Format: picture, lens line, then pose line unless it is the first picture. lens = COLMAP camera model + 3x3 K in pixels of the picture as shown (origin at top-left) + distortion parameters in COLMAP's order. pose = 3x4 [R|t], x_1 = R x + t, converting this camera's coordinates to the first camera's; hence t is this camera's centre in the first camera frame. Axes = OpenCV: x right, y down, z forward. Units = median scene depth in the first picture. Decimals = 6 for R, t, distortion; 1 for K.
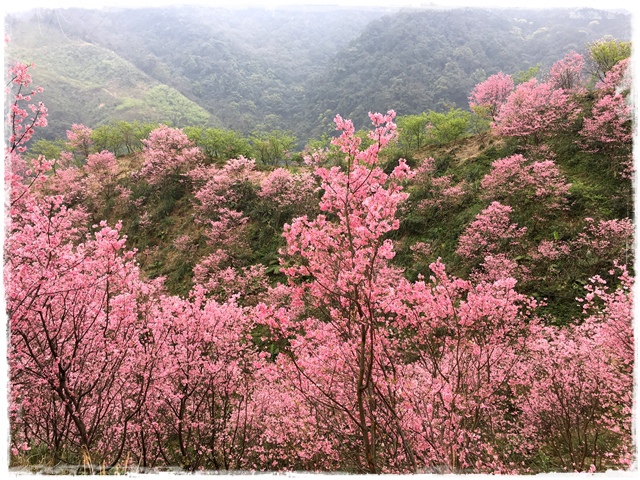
lens RADIAL K [[537.0, 0, 319.7], [0, 537.0, 241.3], [0, 0, 1]] dist [0.024840, -0.045764]
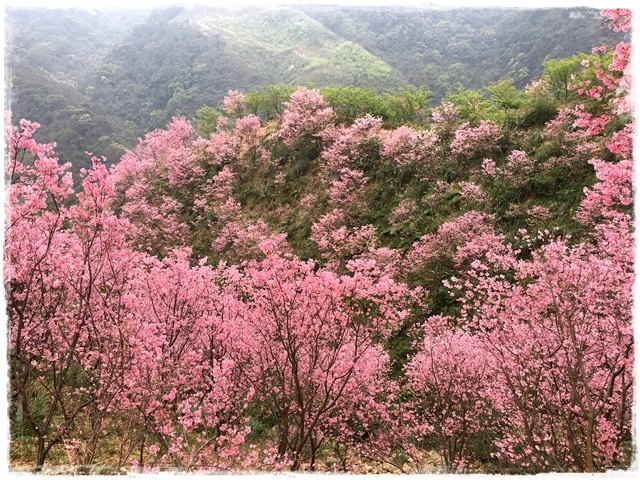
lens RADIAL K [[537.0, 0, 316.5], [0, 537.0, 244.2], [0, 0, 1]] dist [0.024840, -0.045764]
pose [[0.935564, 0.043294, -0.350493, 0.120386], [-0.012163, 0.995819, 0.090540, -0.008908], [0.352947, -0.080442, 0.932179, 0.017874]]
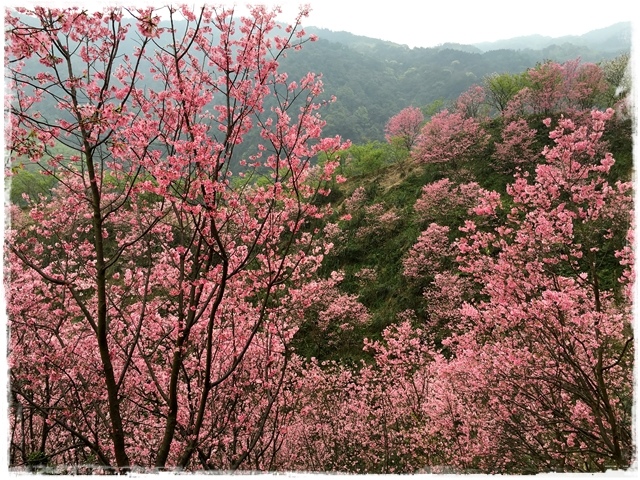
lens RADIAL K [[537.0, 0, 317.4], [0, 537.0, 237.8], [0, 0, 1]] dist [0.024840, -0.045764]
pose [[0.978654, -0.078768, 0.189822, -0.069658], [0.093224, 0.993289, -0.068457, 0.004110], [-0.183156, 0.084691, 0.979429, 0.004792]]
